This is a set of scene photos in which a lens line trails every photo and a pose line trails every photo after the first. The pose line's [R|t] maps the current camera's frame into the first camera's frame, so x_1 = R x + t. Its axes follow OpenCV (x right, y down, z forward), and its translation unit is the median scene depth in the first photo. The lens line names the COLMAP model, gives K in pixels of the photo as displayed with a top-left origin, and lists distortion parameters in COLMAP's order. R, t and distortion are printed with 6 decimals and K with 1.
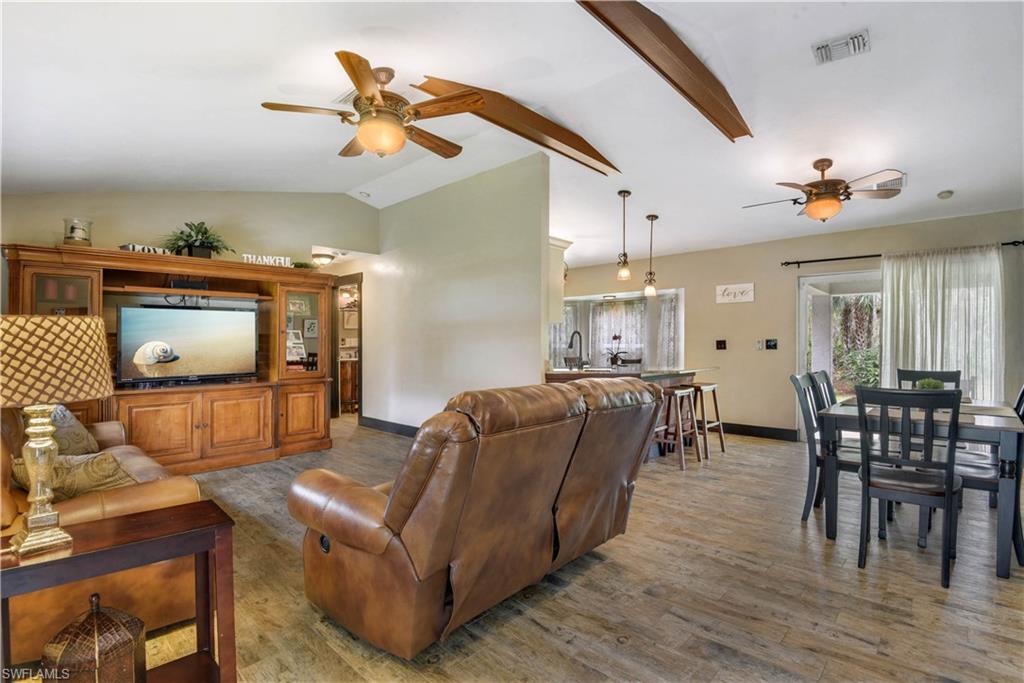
lens RADIAL K [[478.3, 0, 512.0], [0, 478.3, 341.5], [0, 0, 1]] dist [-0.002506, -0.017406]
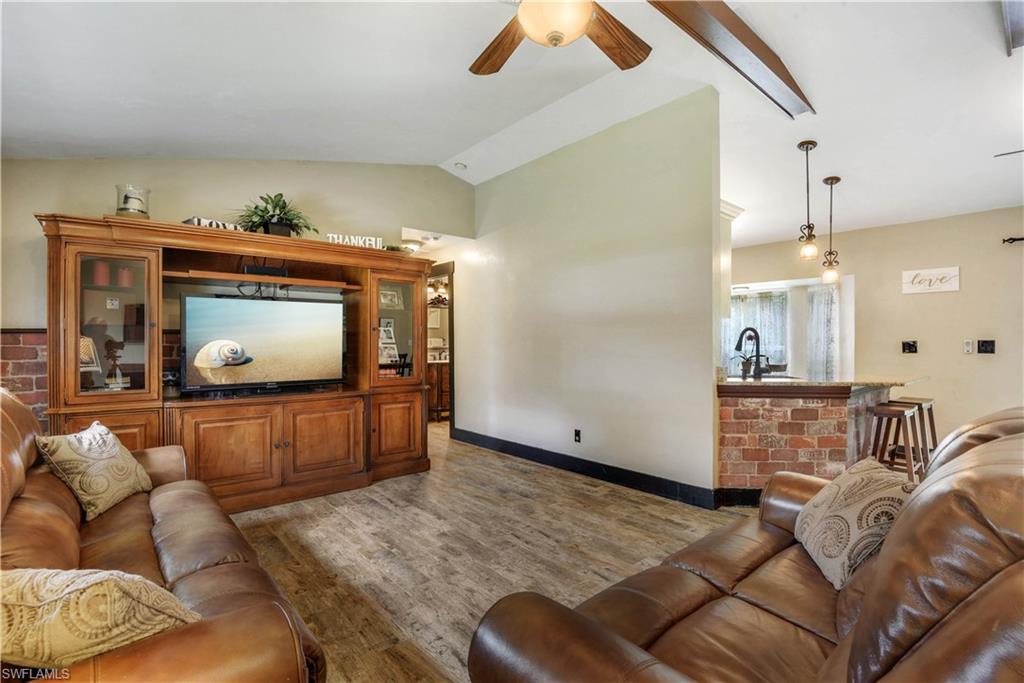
lens RADIAL K [[474.7, 0, 514.0], [0, 474.7, 354.7], [0, 0, 1]] dist [0.001508, -0.019179]
pose [[0.993916, 0.005897, -0.109983, -0.161235], [-0.003170, 0.999684, 0.024956, 0.003268], [0.110096, -0.024456, 0.993620, 0.230137]]
